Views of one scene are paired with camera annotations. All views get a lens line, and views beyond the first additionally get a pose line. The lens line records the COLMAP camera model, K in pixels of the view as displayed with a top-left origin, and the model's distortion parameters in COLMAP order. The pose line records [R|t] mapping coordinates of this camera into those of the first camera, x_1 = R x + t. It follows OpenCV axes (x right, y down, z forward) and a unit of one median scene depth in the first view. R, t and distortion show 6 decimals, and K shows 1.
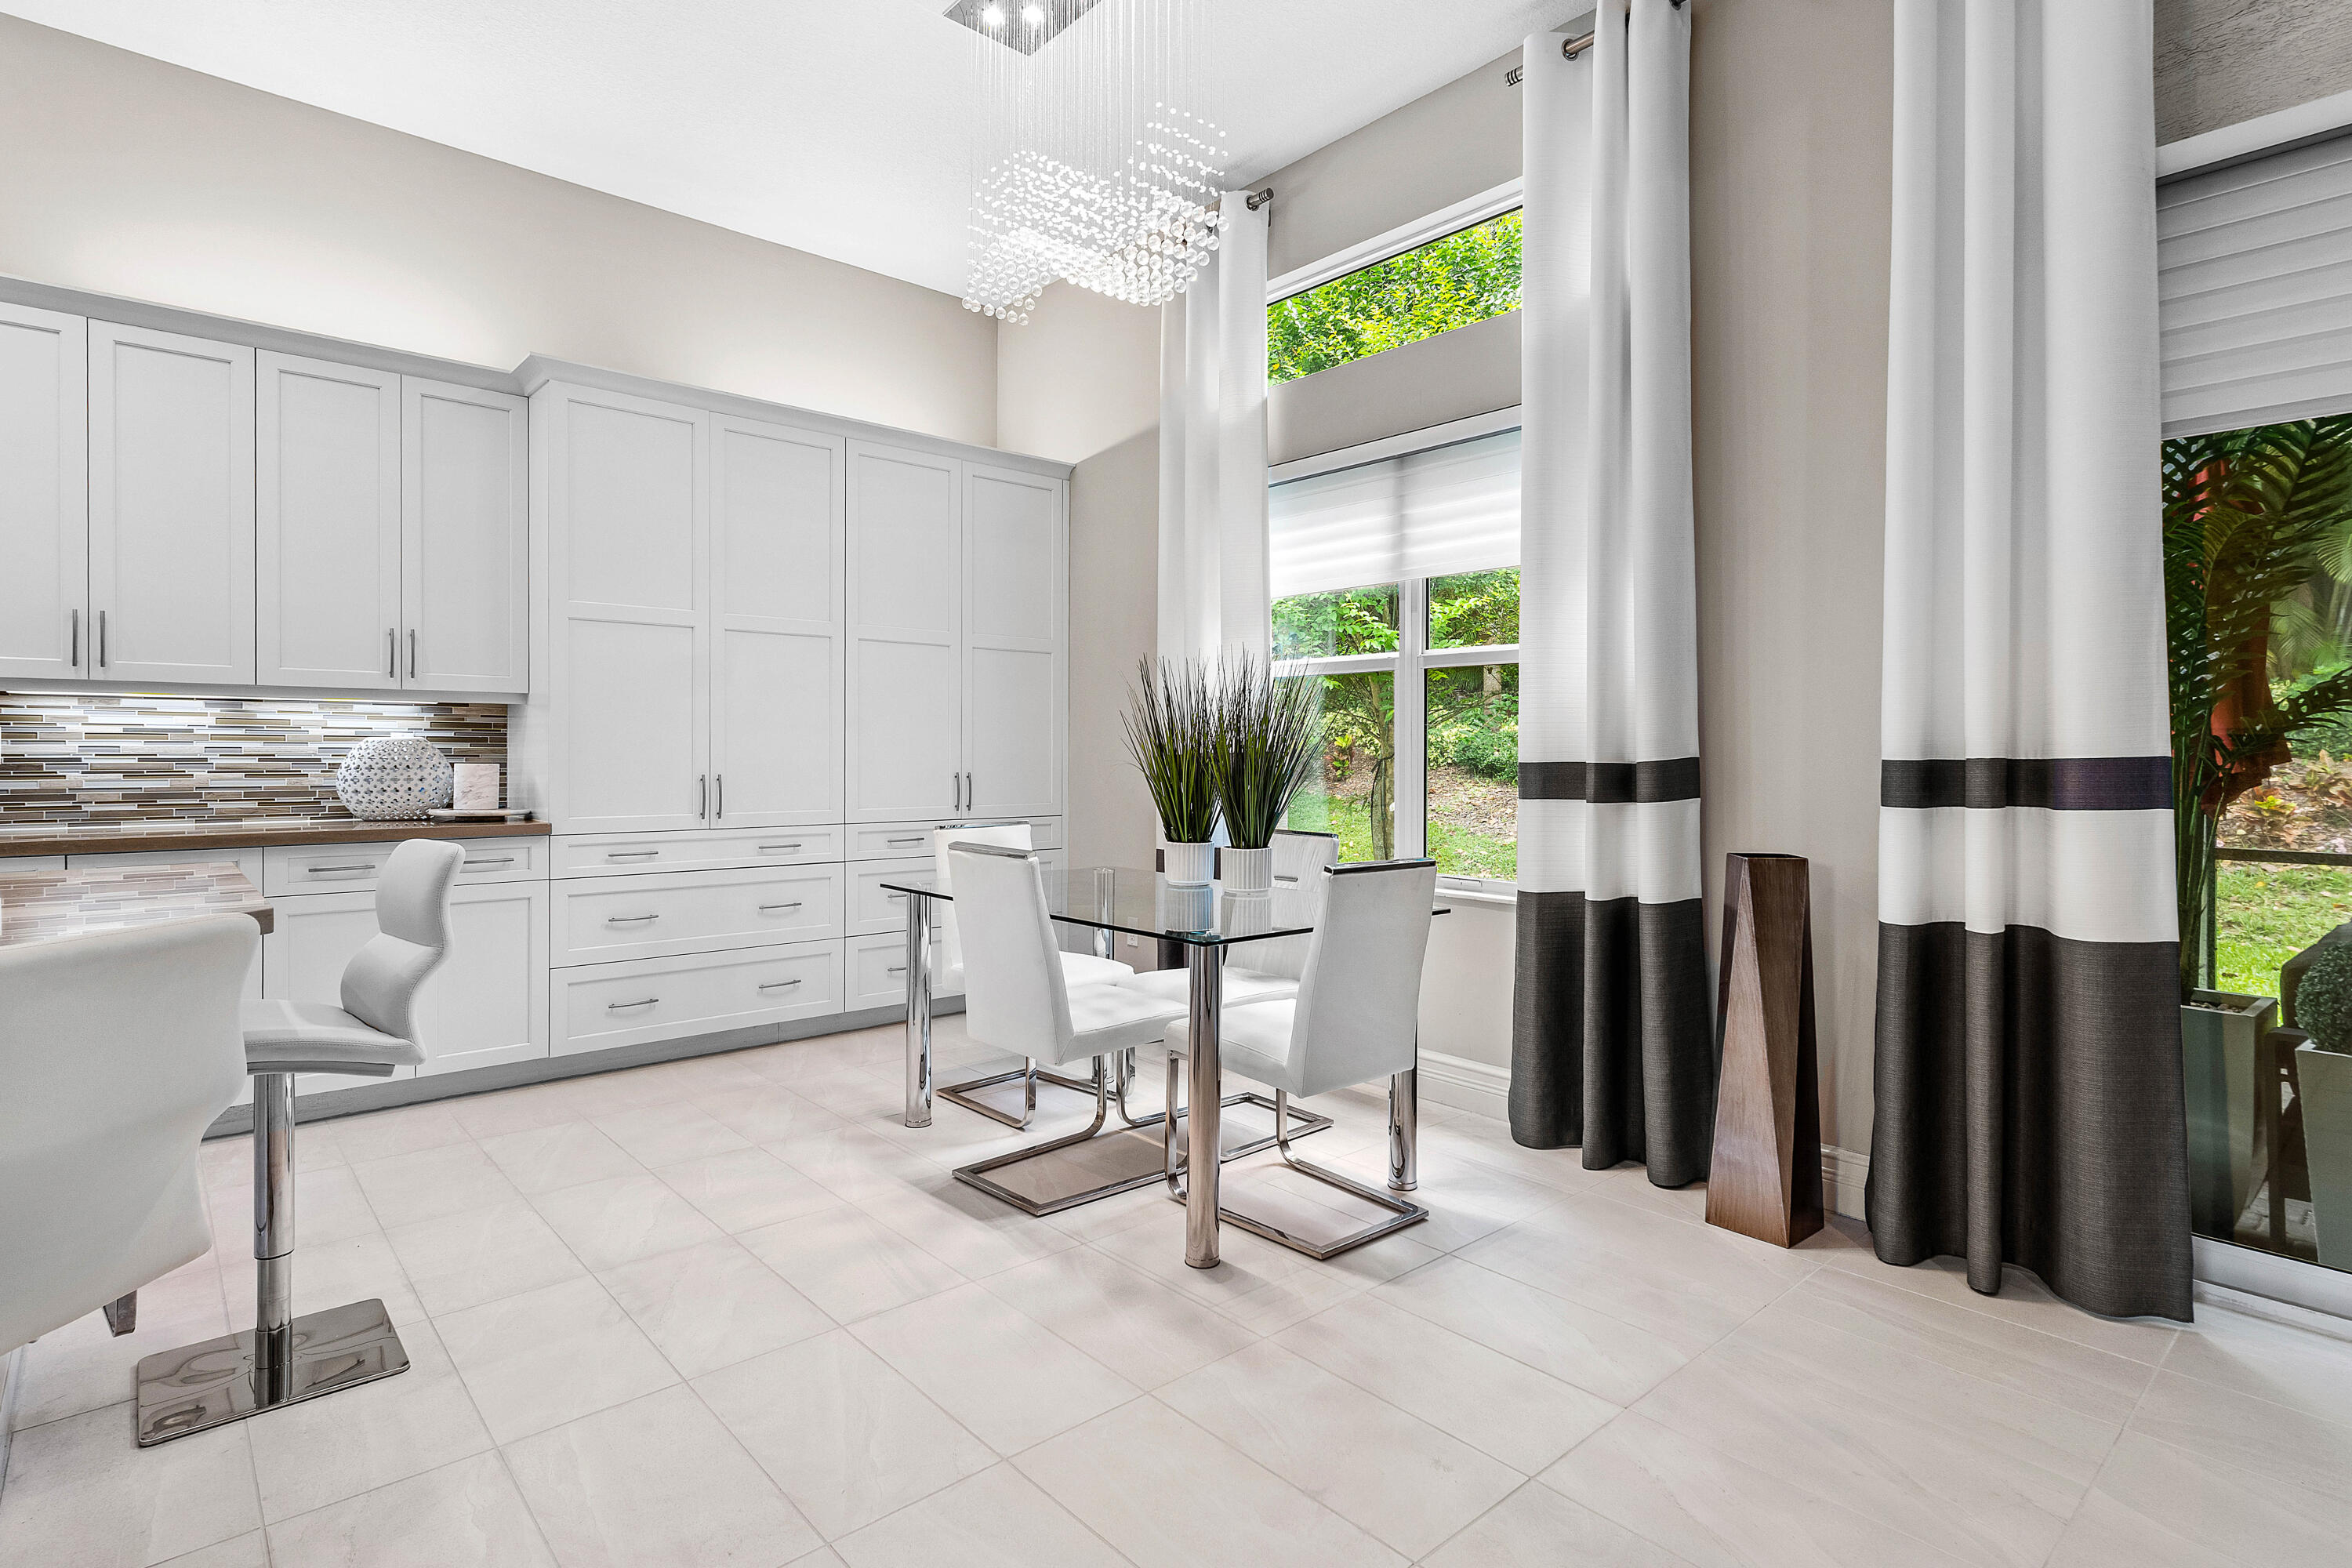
lens RADIAL K [[1170.1, 0, 1190.9], [0, 1170.1, 766.0], [0, 0, 1]] dist [0.005199, -0.002377]
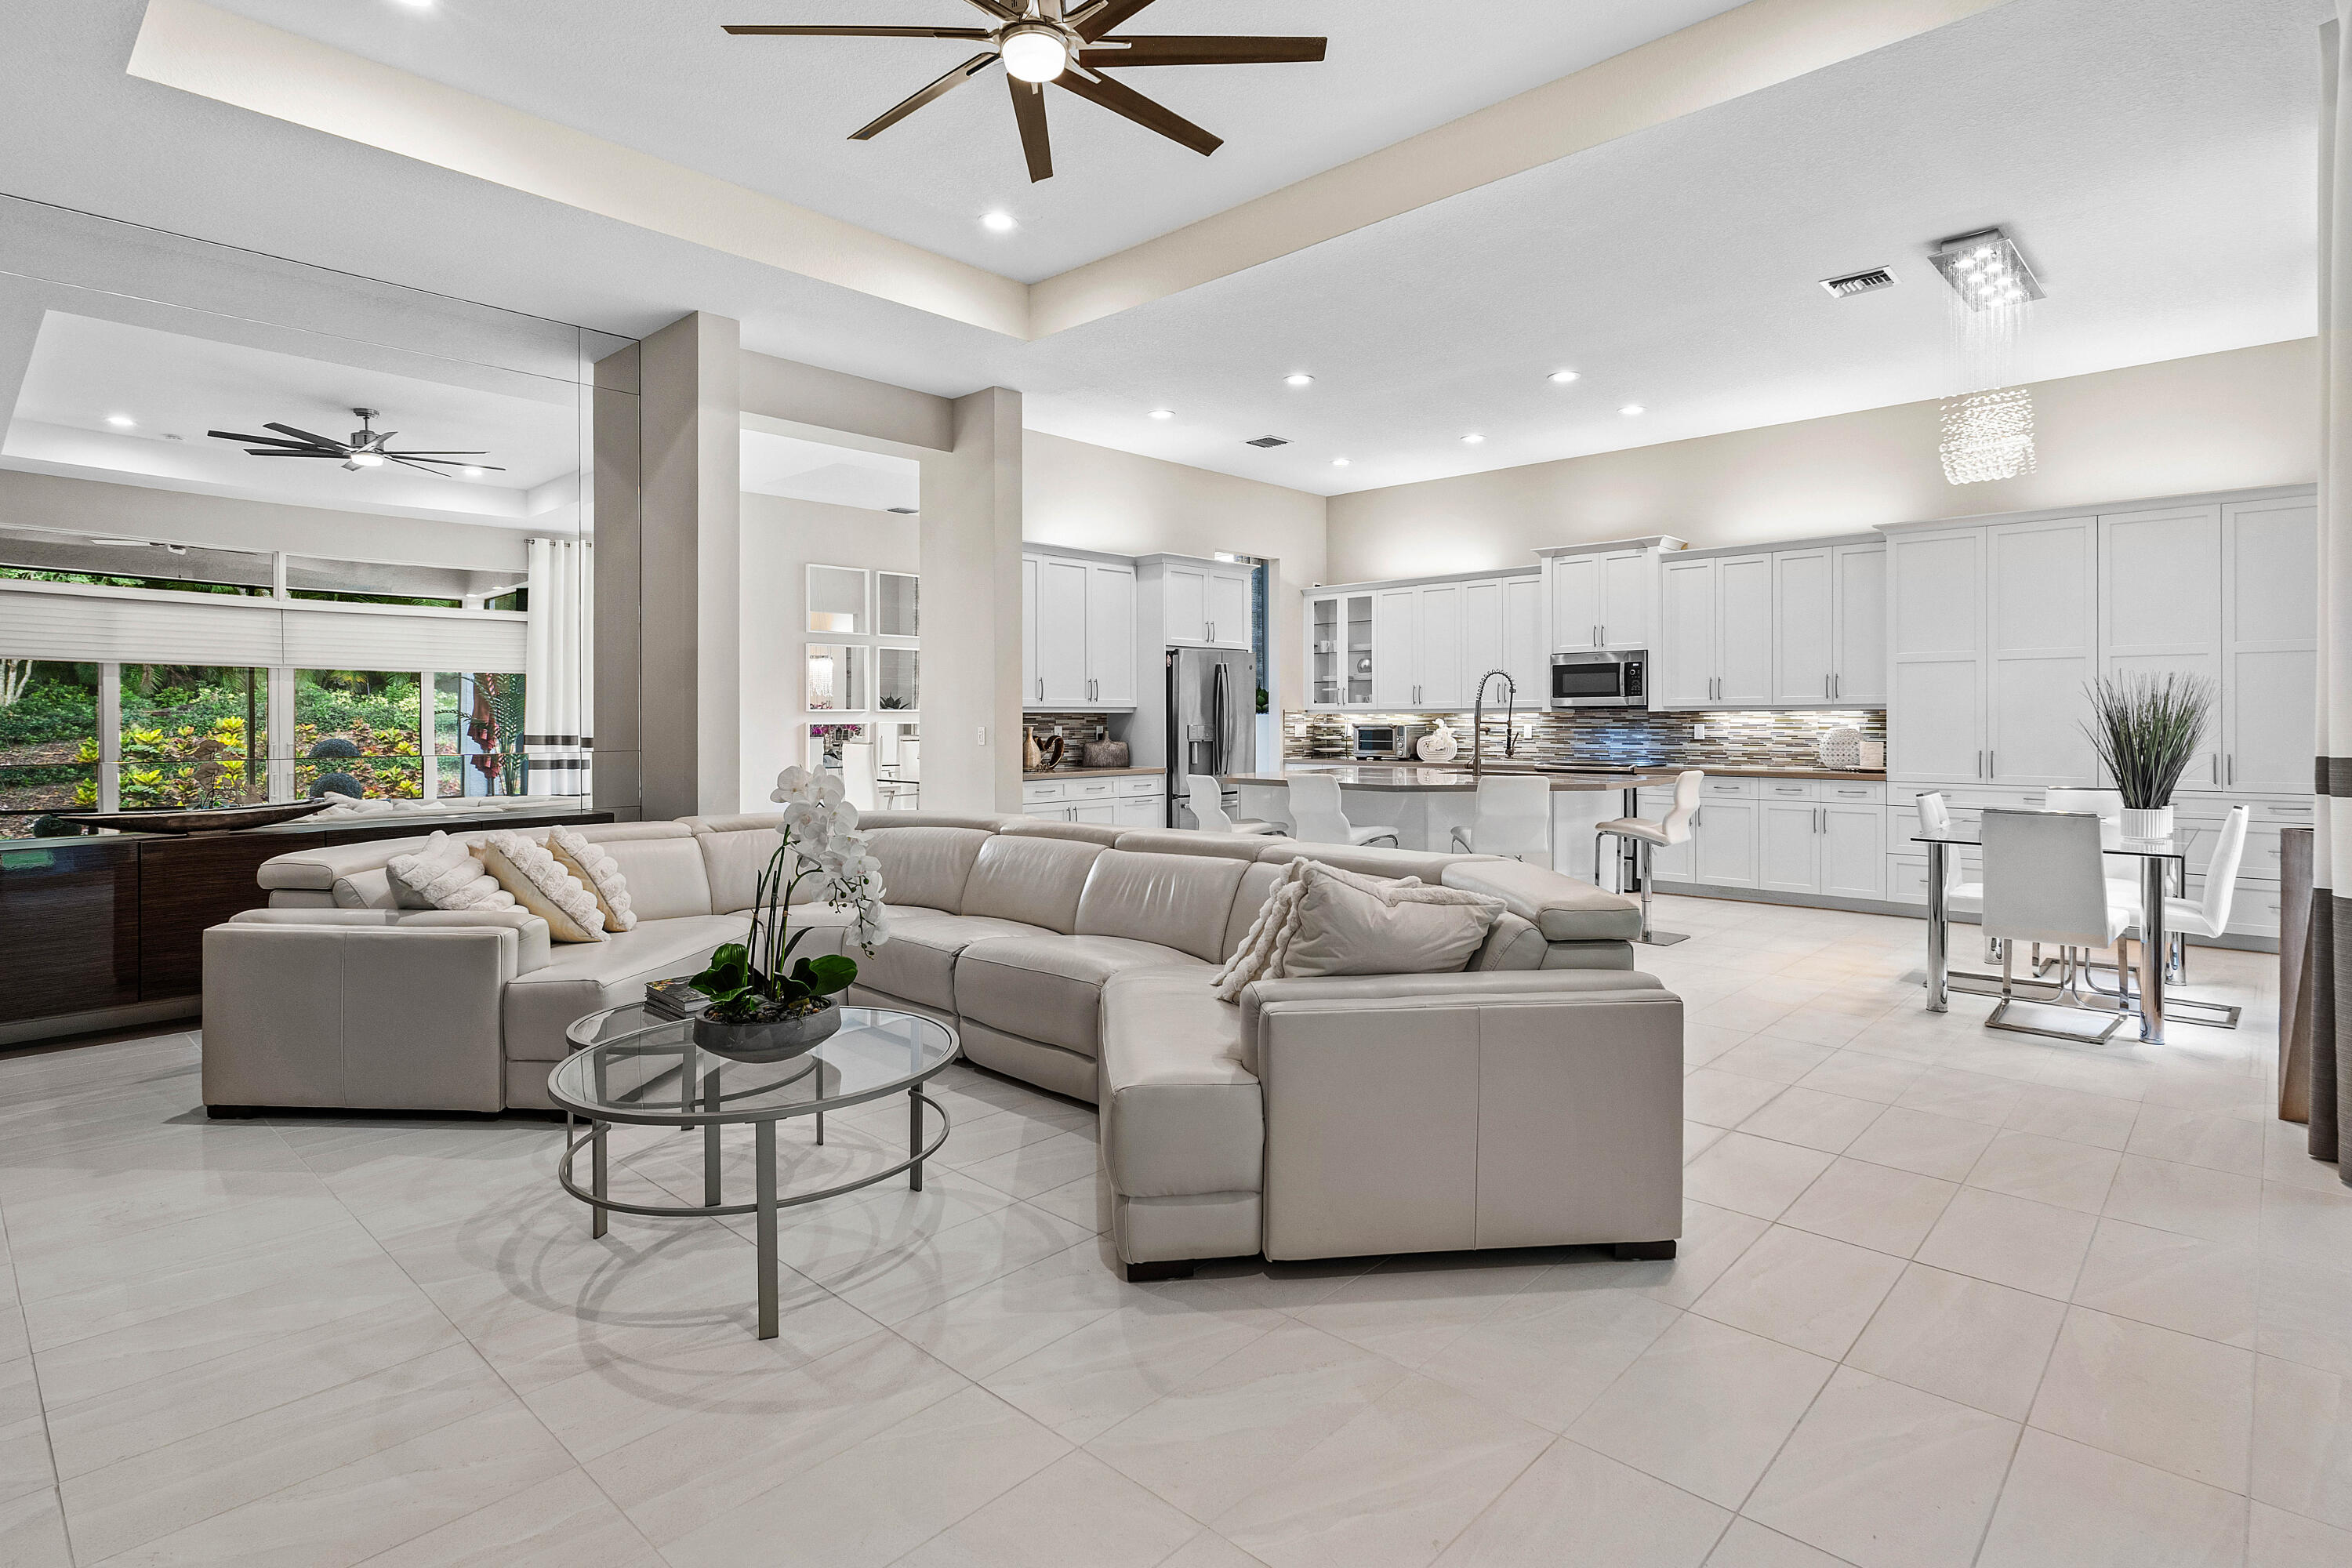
lens RADIAL K [[1170.1, 0, 1253.3], [0, 1170.1, 721.2], [0, 0, 1]] dist [0.005199, -0.002377]
pose [[0.115472, 0.000222, -0.993311, 1.253203], [-0.007858, 0.999969, -0.000690, -0.028775], [0.993280, 0.007885, 0.115470, -0.218801]]
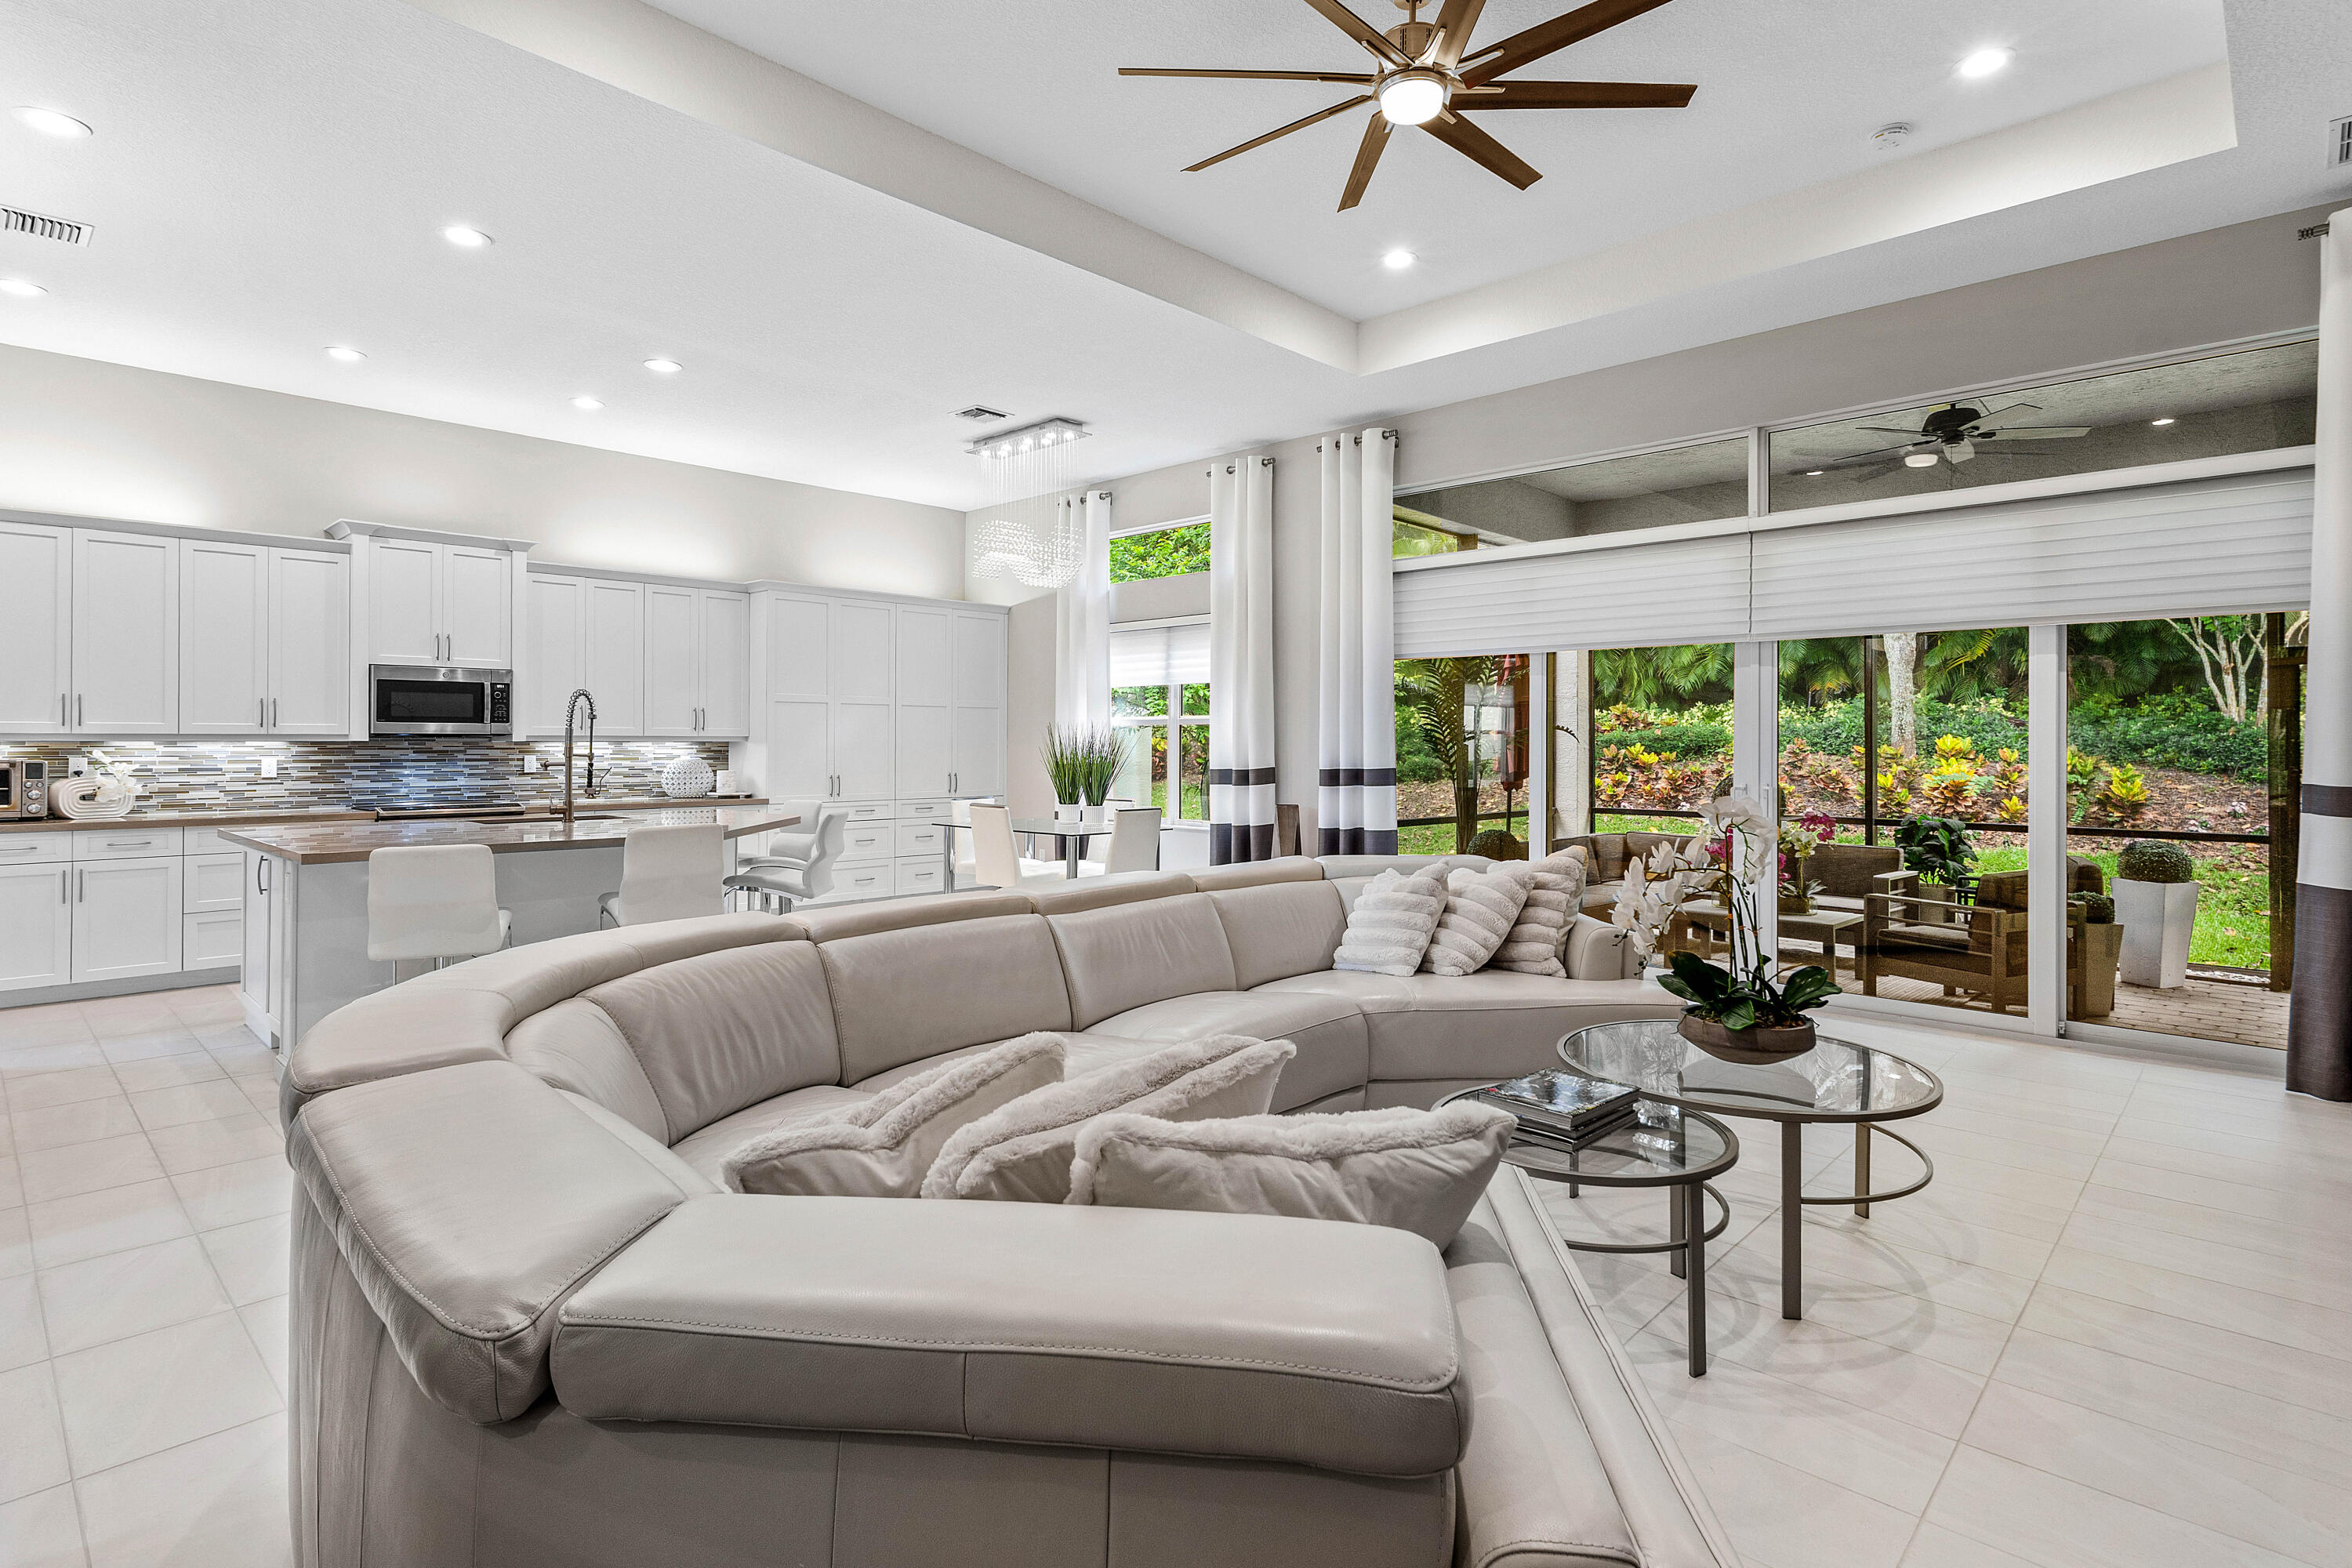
lens RADIAL K [[1170.1, 0, 1158.1], [0, 1170.1, 726.3], [0, 0, 1]] dist [0.005199, -0.002377]
pose [[0.998128, -0.001368, 0.061138, 0.029659], [0.003187, 0.999555, -0.029661, -0.018322], [-0.061070, 0.029801, 0.997689, -1.227645]]
